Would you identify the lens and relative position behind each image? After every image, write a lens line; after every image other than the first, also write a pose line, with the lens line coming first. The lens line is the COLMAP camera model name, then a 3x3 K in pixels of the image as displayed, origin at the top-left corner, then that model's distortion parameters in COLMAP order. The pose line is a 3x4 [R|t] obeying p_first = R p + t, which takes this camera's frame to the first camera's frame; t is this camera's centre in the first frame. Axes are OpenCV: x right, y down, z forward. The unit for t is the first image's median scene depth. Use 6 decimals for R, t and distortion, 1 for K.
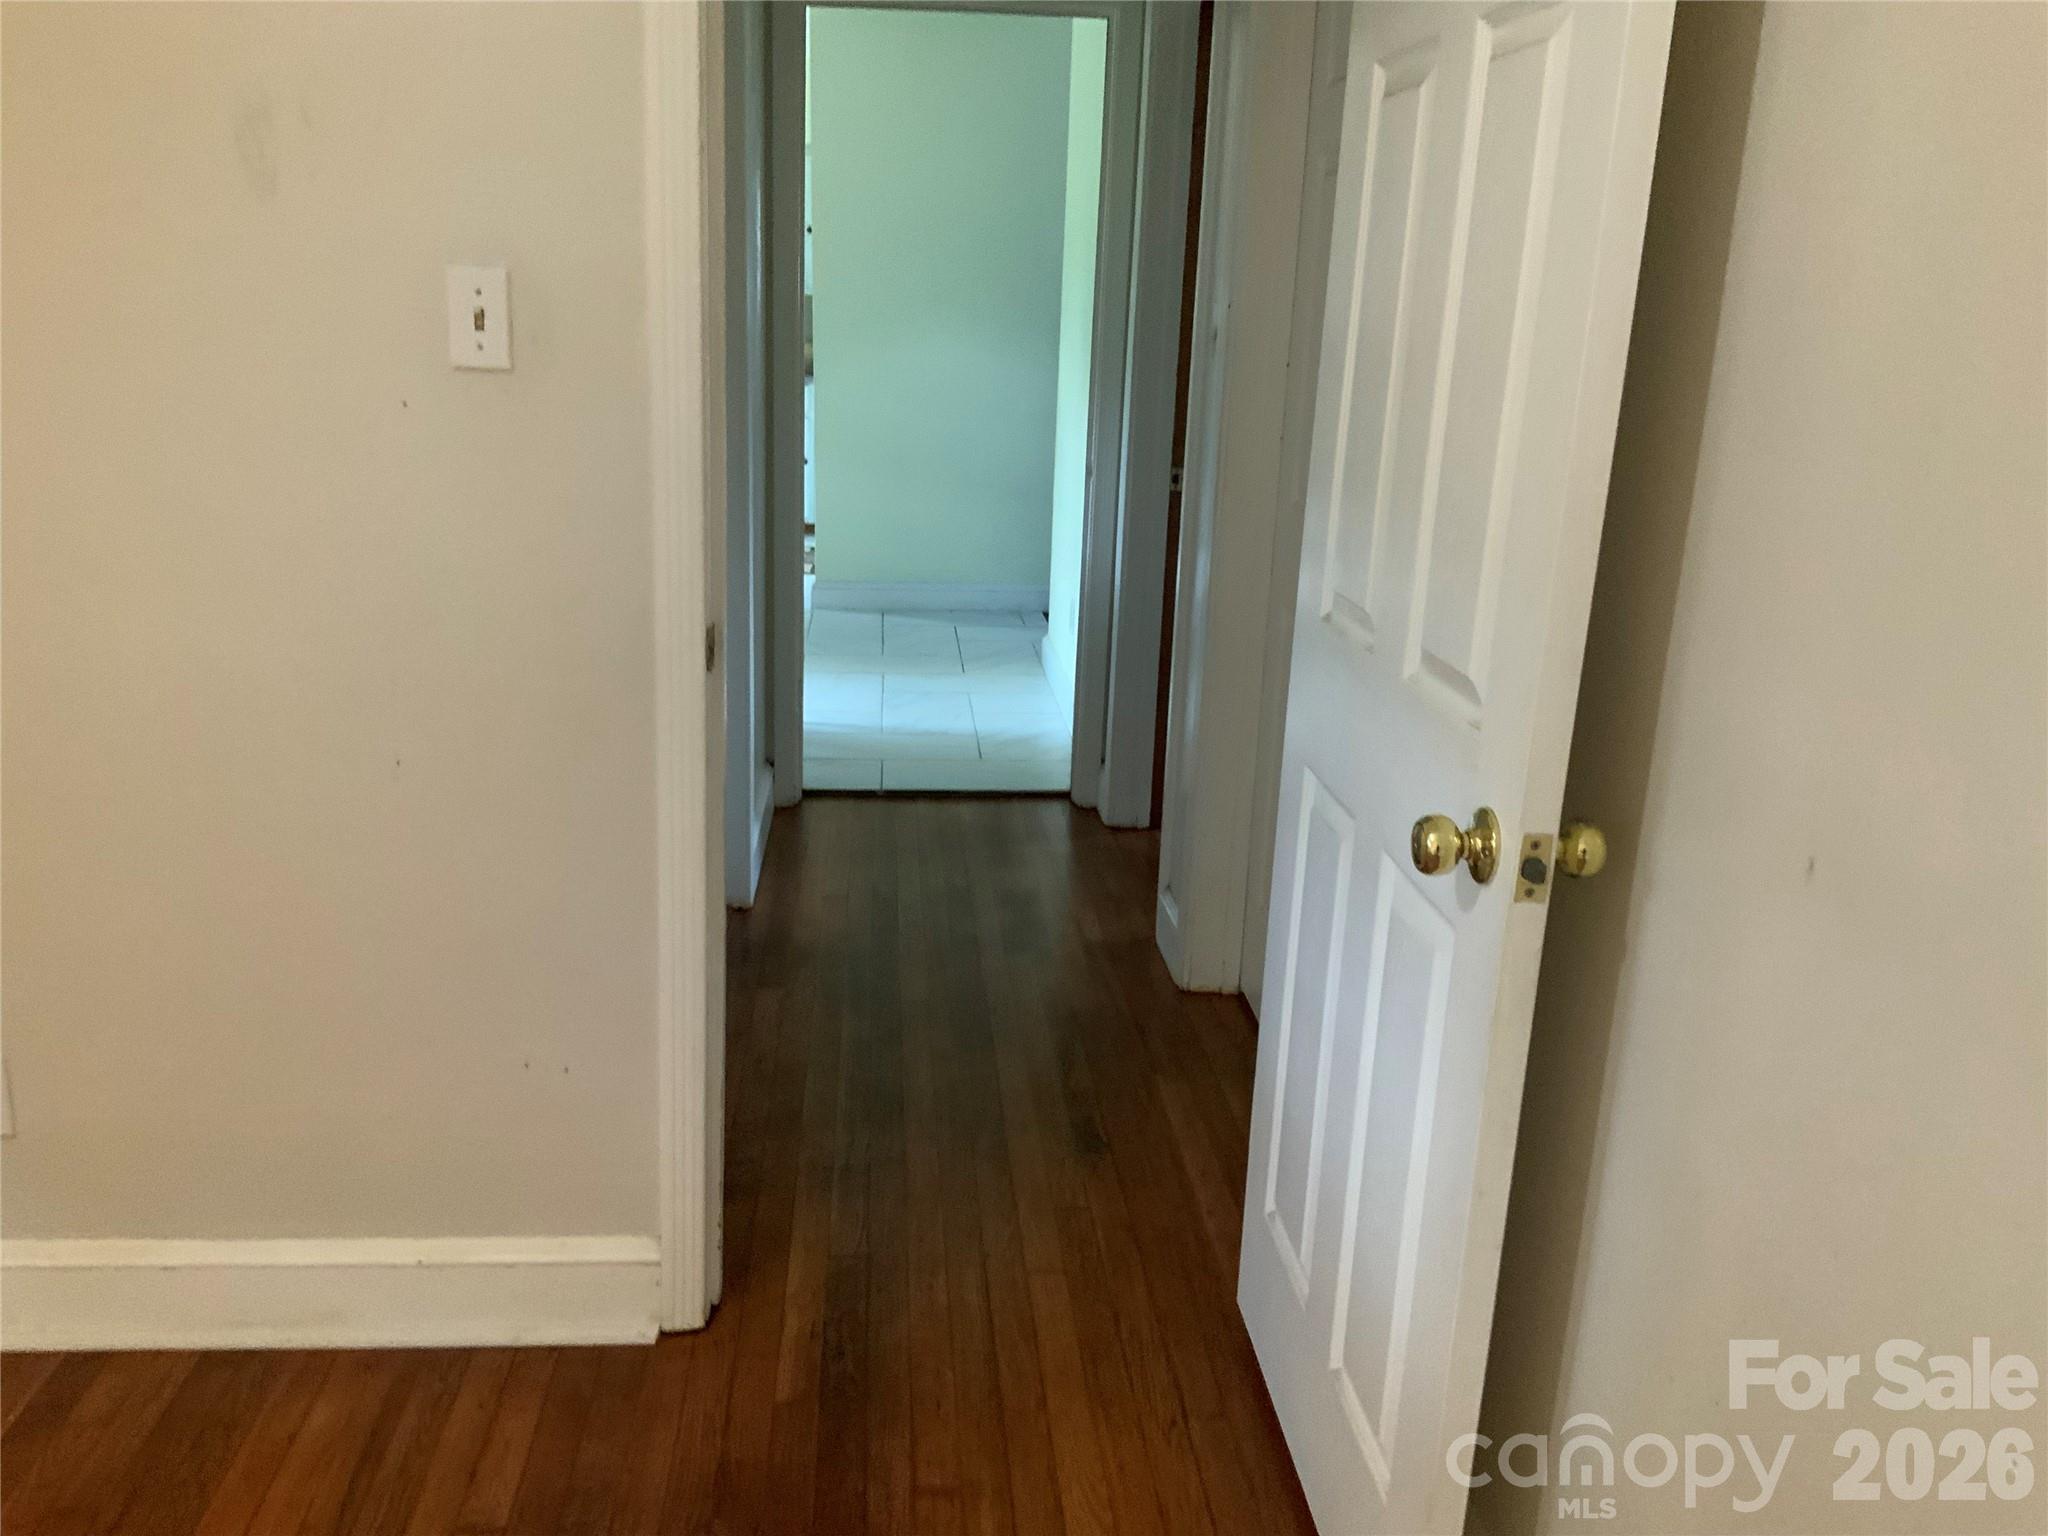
lens RADIAL K [[1708.5, 0, 1021.7], [0, 1708.5, 774.3], [0, 0, 1]] dist [0.066843, -0.118152]
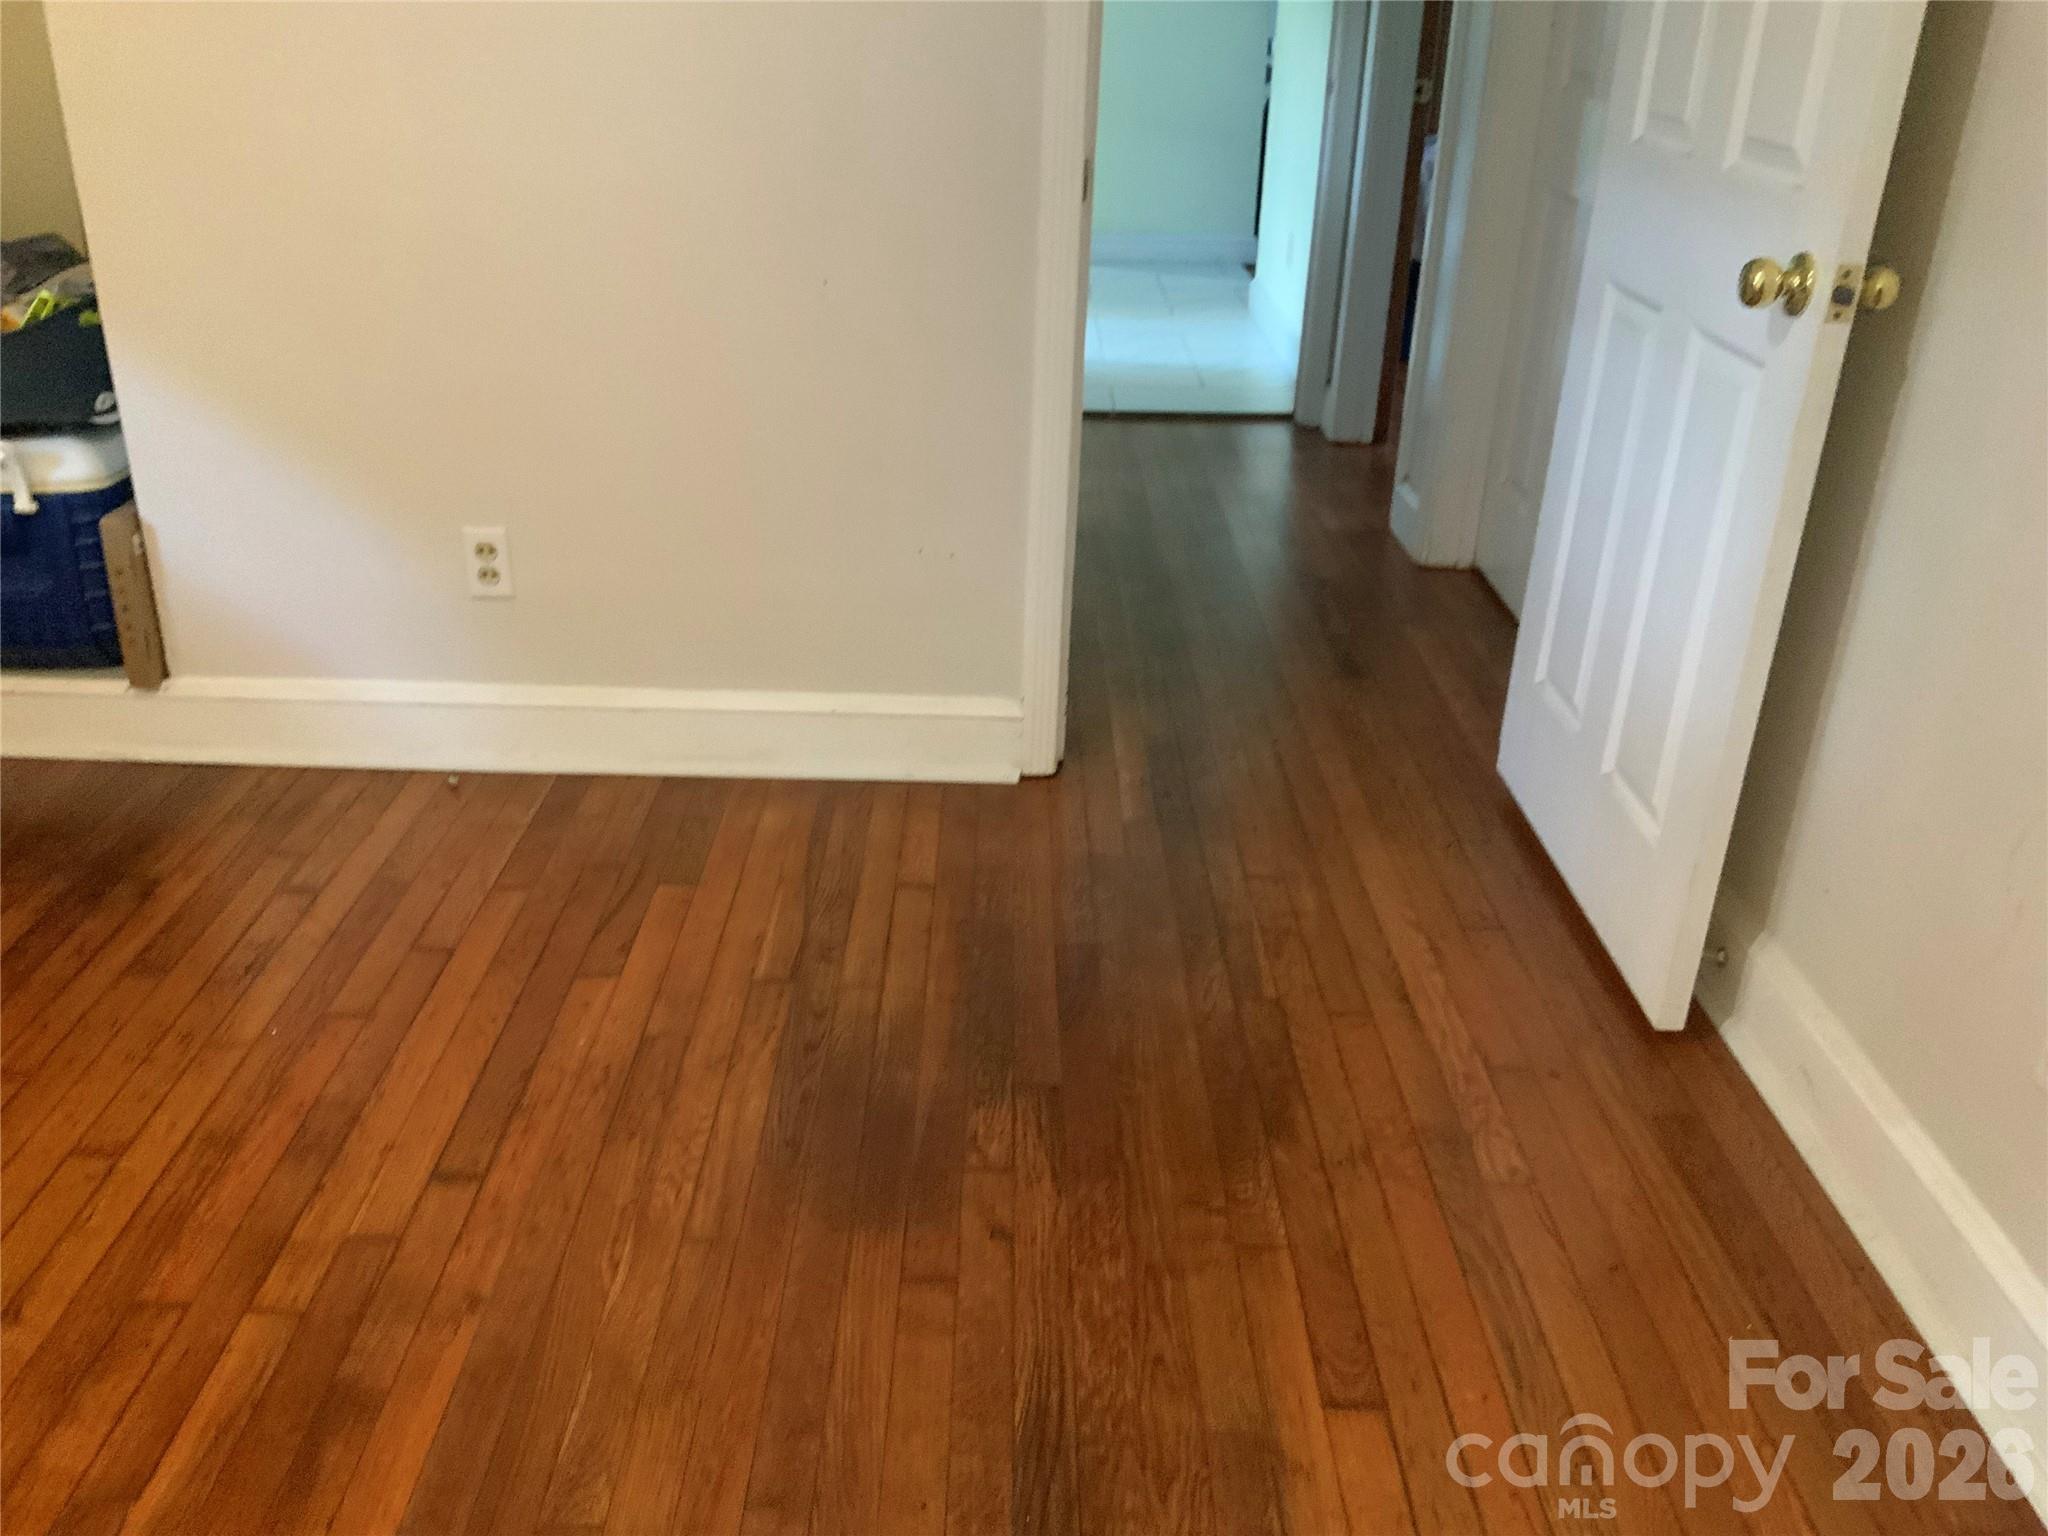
lens RADIAL K [[1708.5, 0, 1008.4], [0, 1708.5, 761.5], [0, 0, 1]] dist [0.066843, -0.118152]
pose [[0.996120, 0.022597, -0.085061, -0.123284], [-0.008469, 0.986604, 0.162916, 0.122457], [0.087602, -0.161564, 0.982966, -0.218393]]
